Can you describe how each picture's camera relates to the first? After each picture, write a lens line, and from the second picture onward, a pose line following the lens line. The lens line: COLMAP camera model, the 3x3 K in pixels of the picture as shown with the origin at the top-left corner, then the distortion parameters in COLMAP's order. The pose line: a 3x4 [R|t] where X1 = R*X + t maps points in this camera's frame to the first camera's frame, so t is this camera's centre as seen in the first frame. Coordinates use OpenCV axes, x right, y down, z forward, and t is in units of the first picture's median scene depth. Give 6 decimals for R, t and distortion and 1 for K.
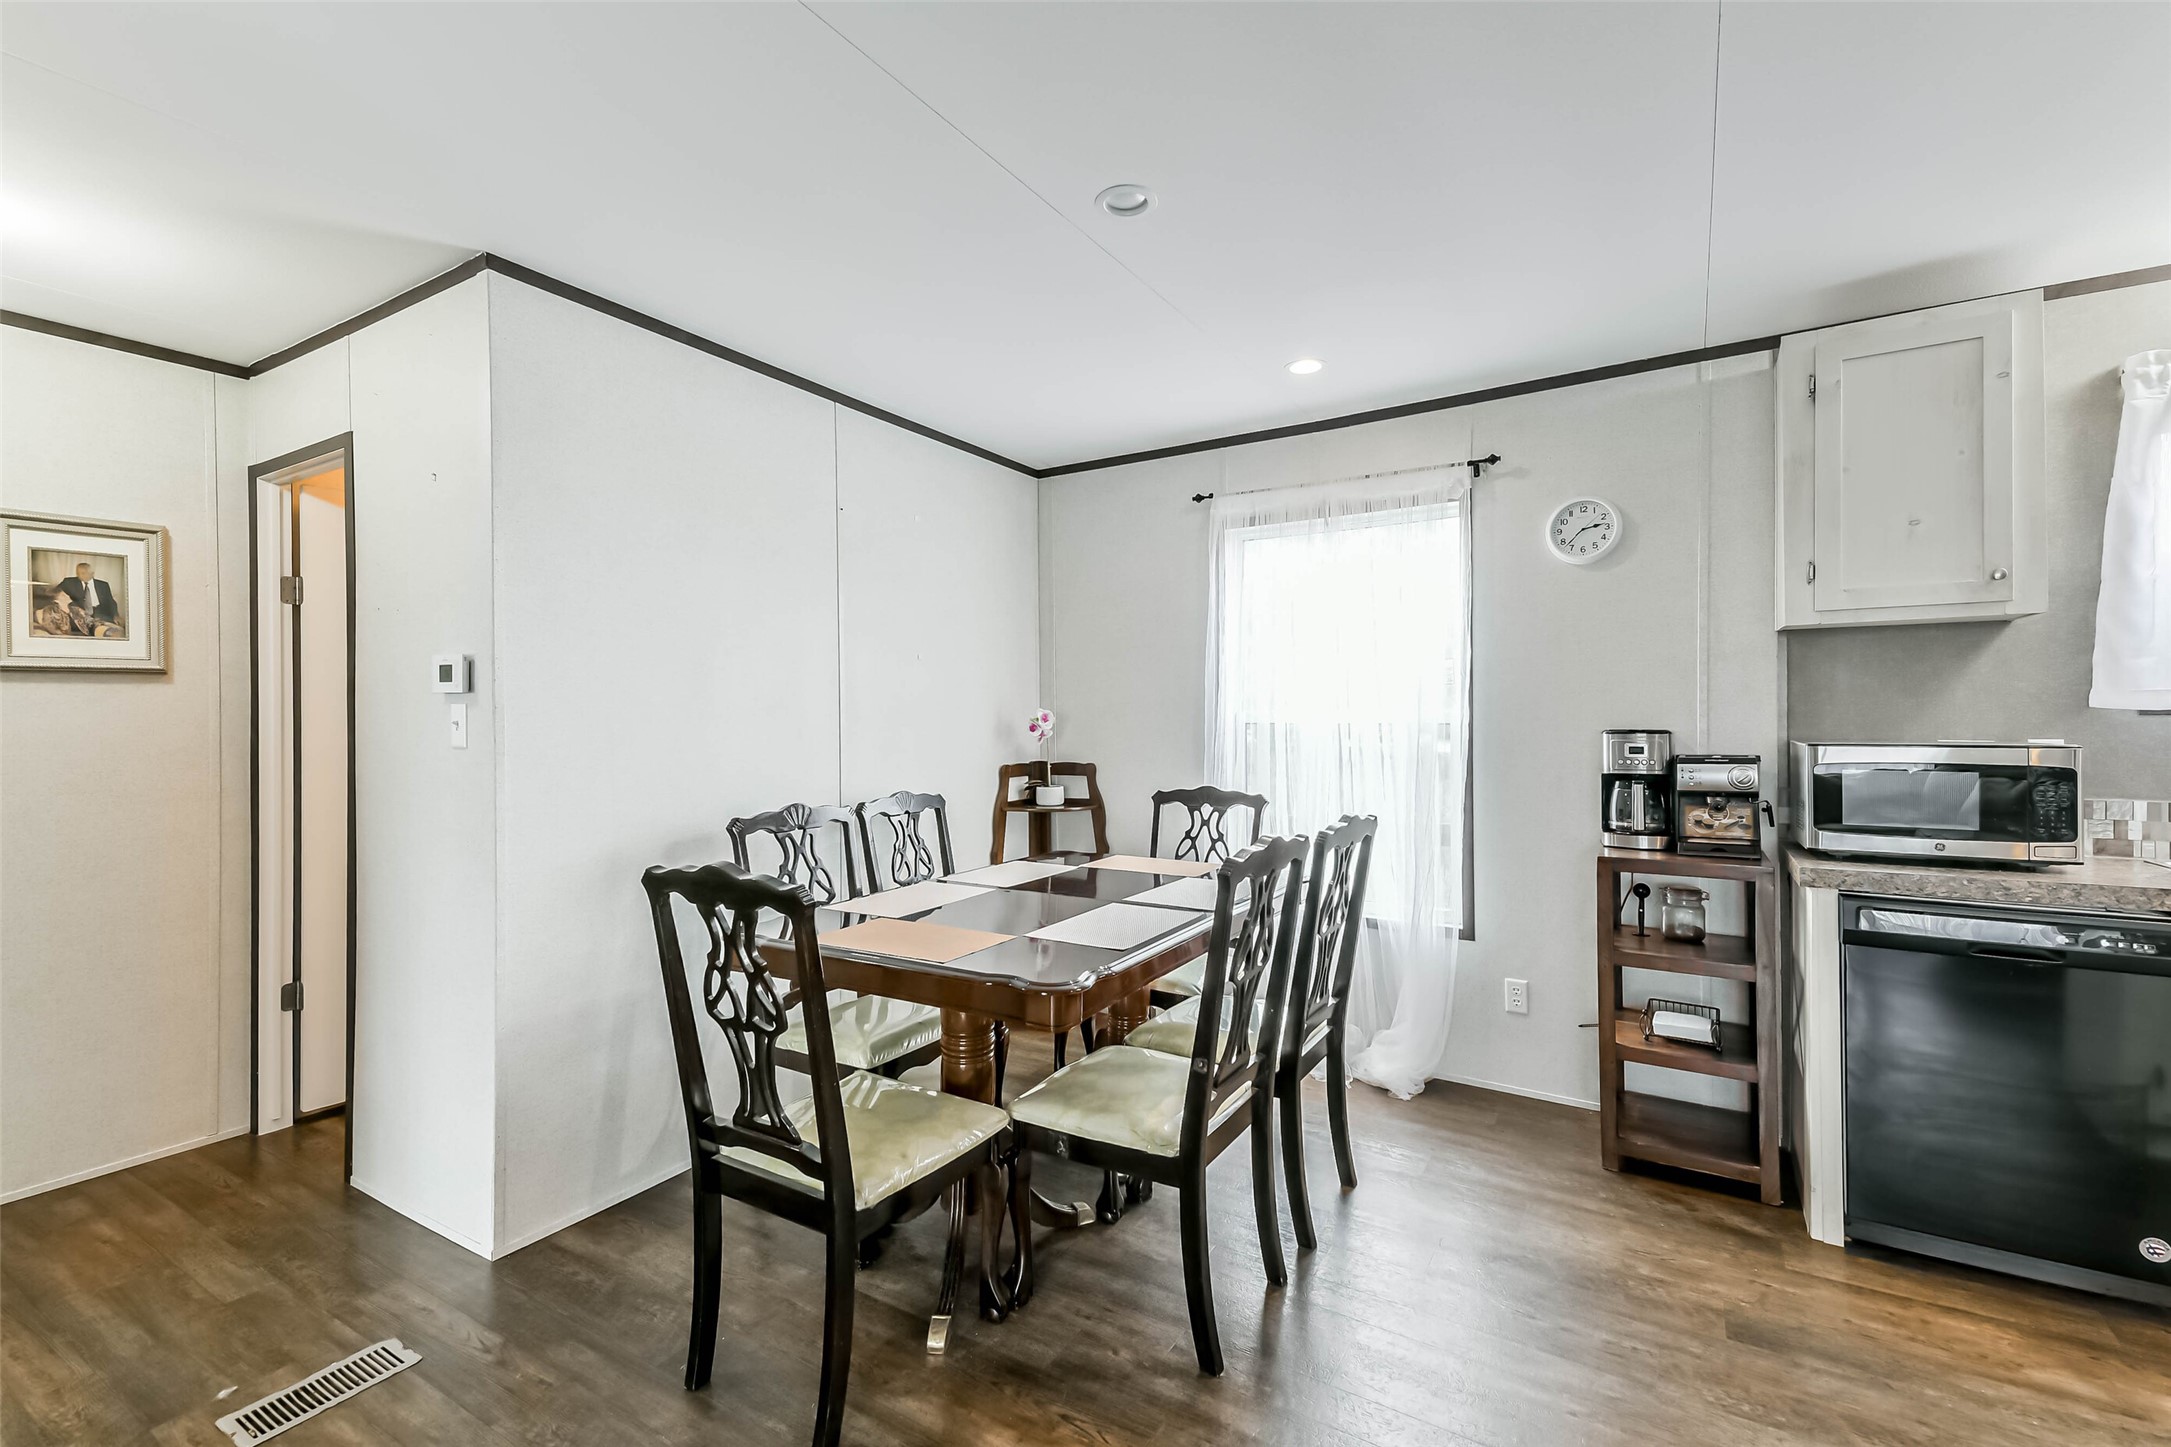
lens RADIAL K [[929.5, 0, 1097.9], [0, 929.5, 722.5], [0, 0, 1]] dist [0.058935, -0.025818]
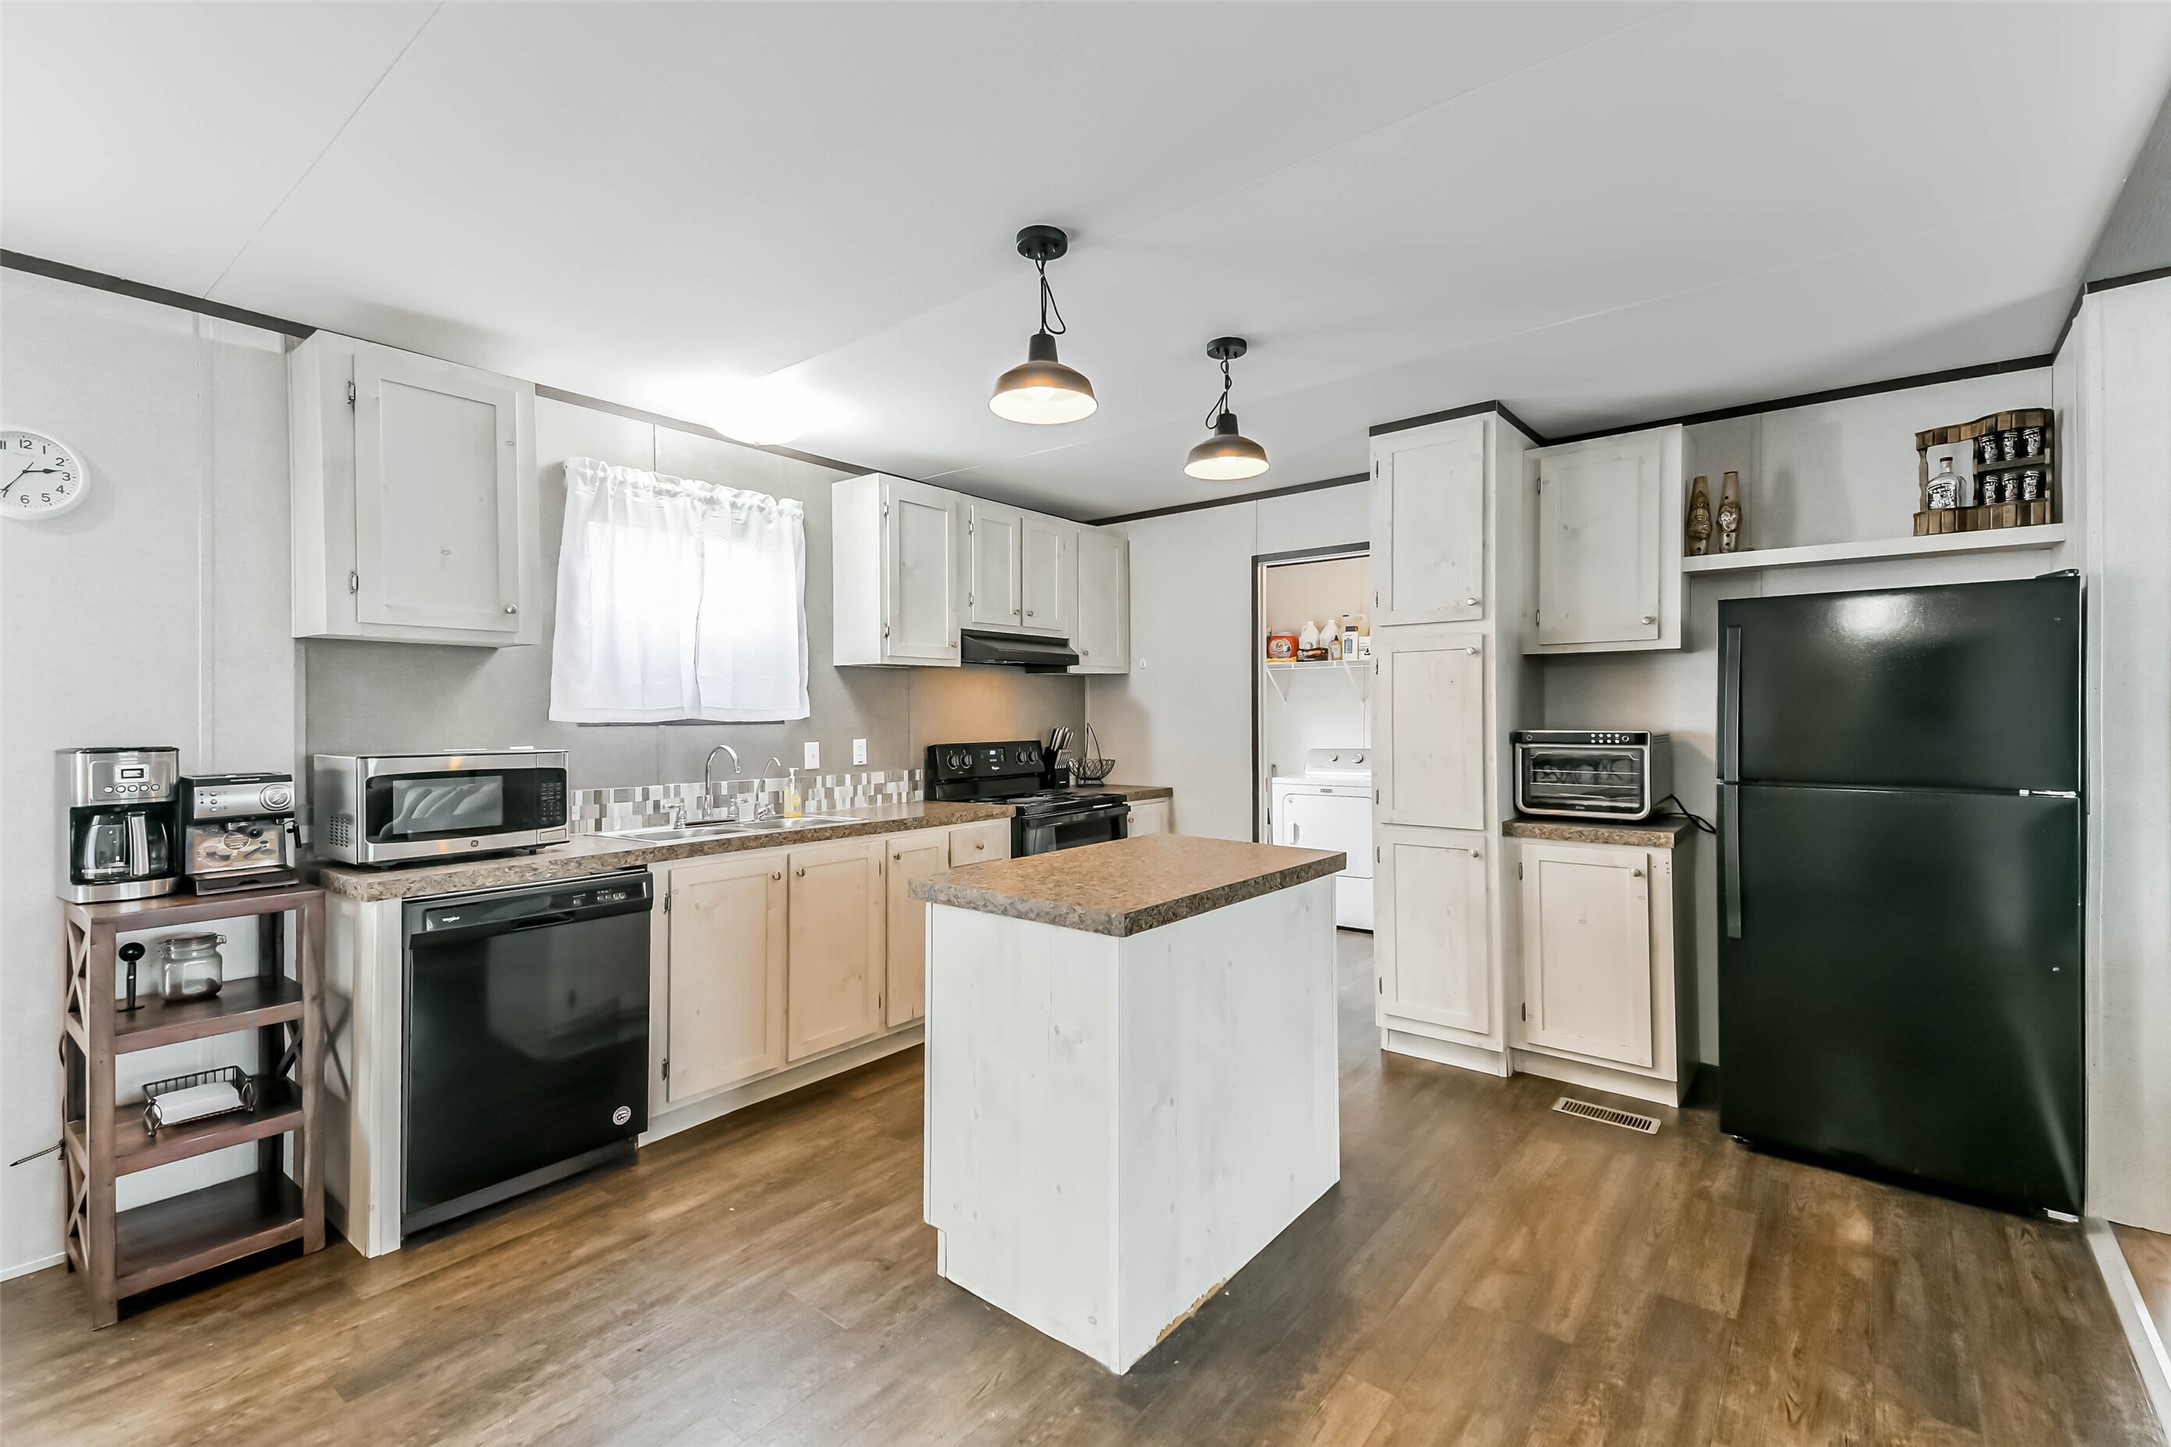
lens RADIAL K [[939.6, 0, 1076.4], [0, 939.6, 721.0], [0, 0, 1]] dist [0.059391, -0.027621]
pose [[0.128723, 0.002423, 0.991678, -0.127985], [0.010763, 0.999935, -0.003840, -0.002503], [-0.991622, 0.011167, 0.128689, 0.123359]]
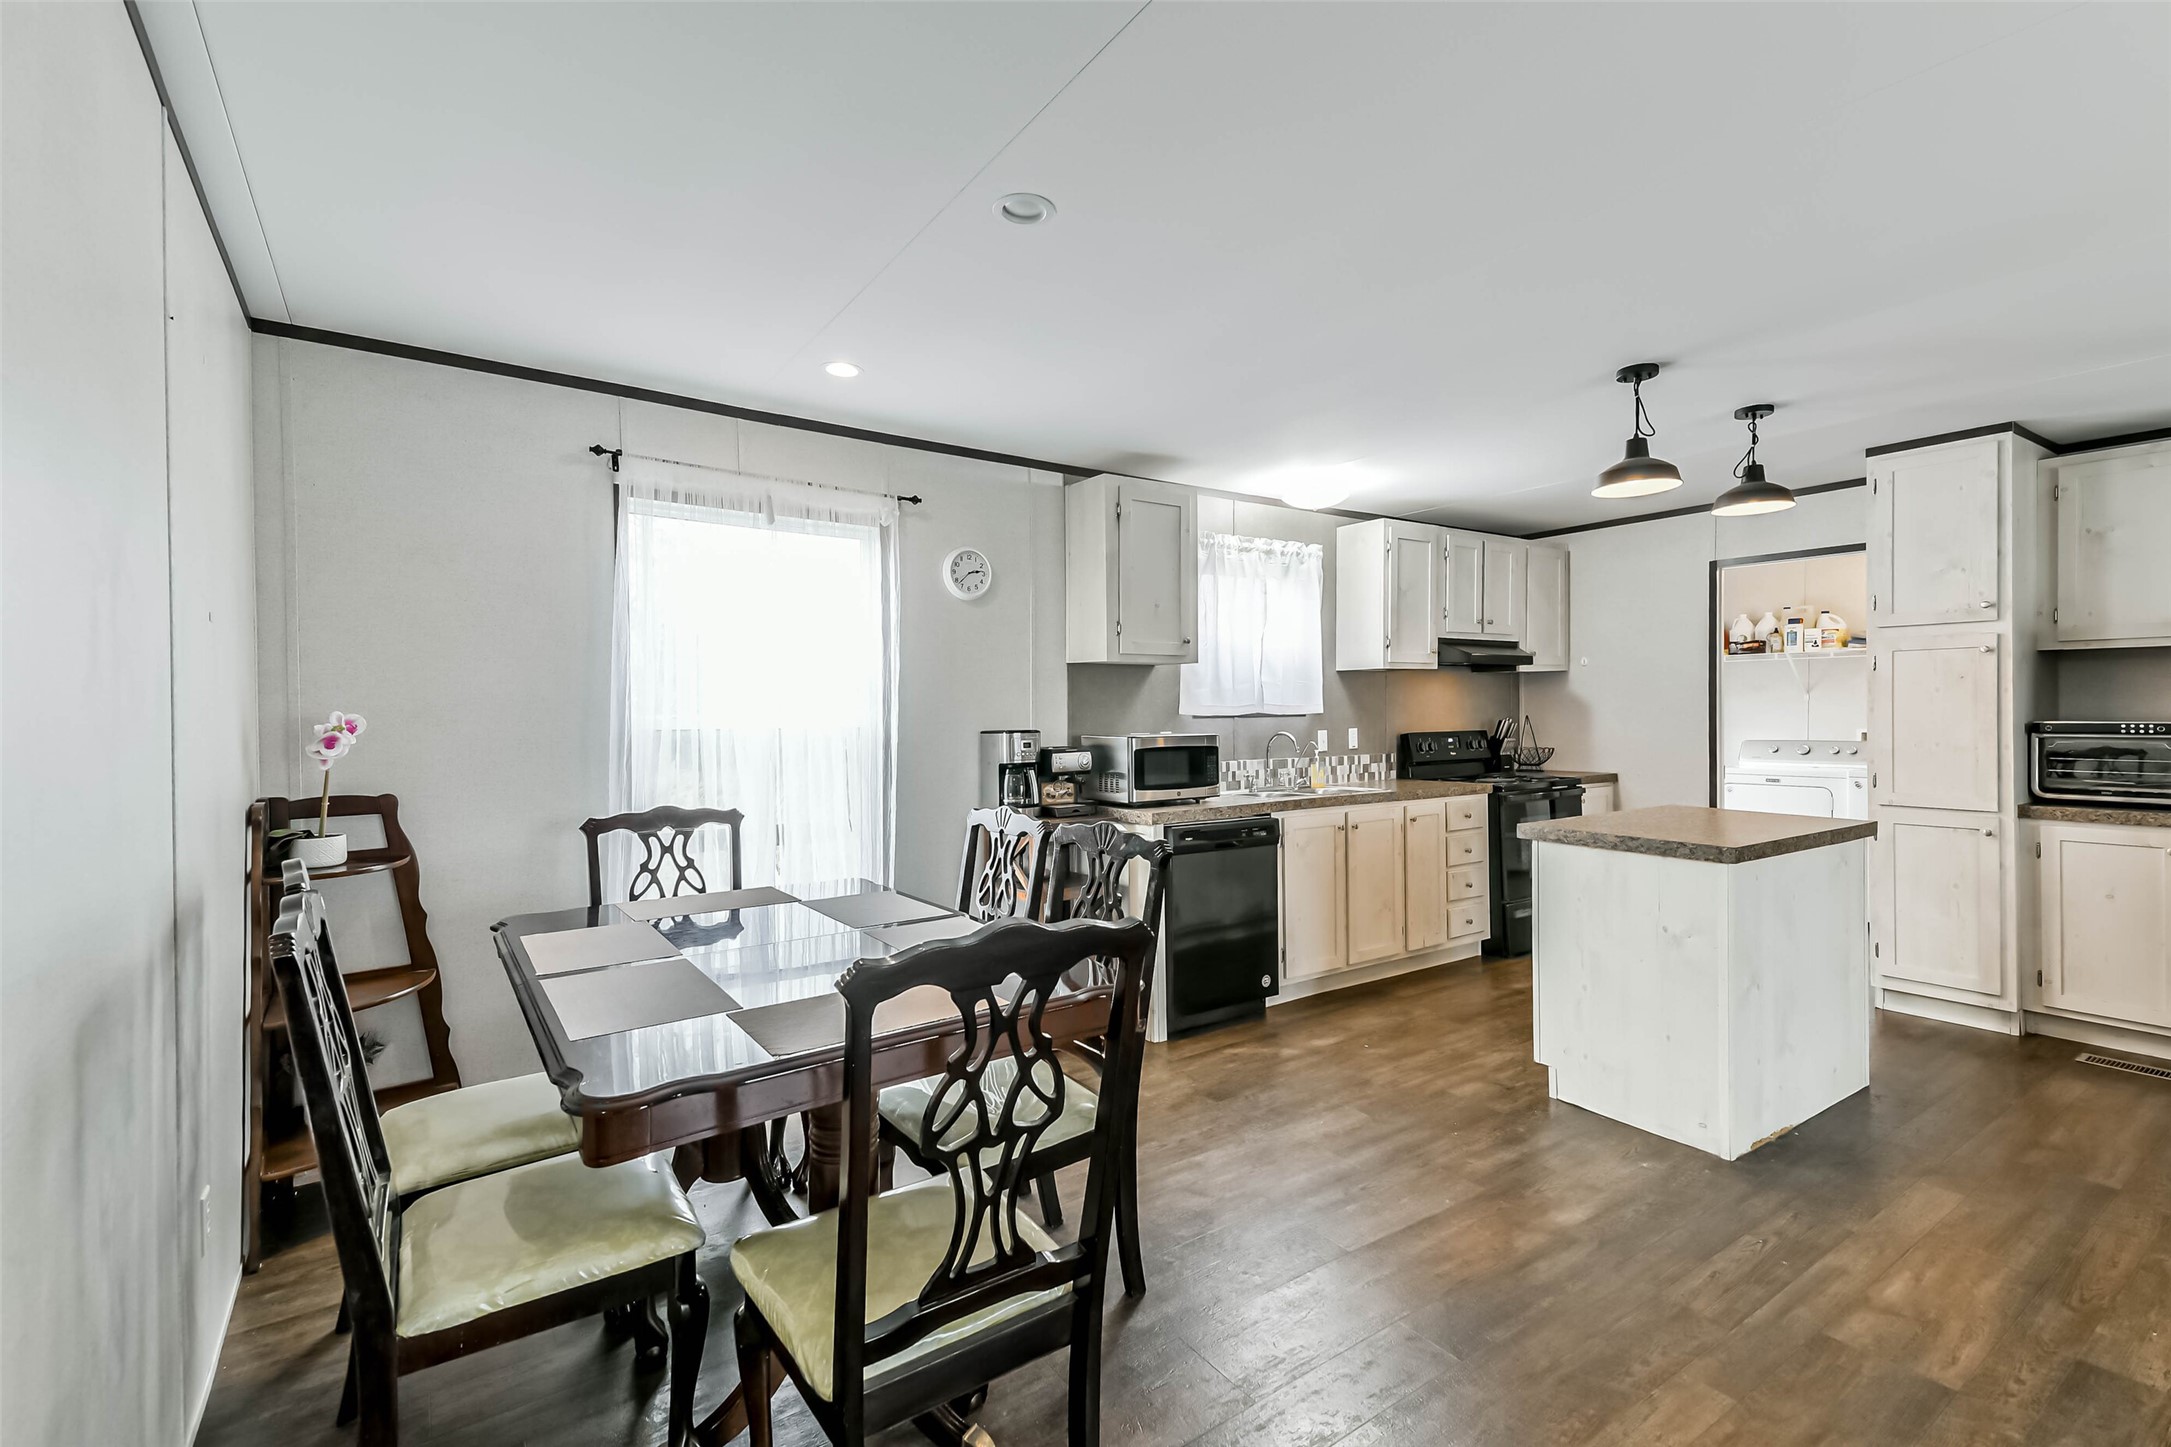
lens RADIAL K [[939.6, 0, 1076.4], [0, 939.6, 721.0], [0, 0, 1]] dist [0.059391, -0.027621]
pose [[0.411116, -0.005803, 0.911564, -0.641729], [0.011195, 0.999936, 0.001316, -0.006313], [-0.911514, 0.009664, 0.411155, 0.389657]]
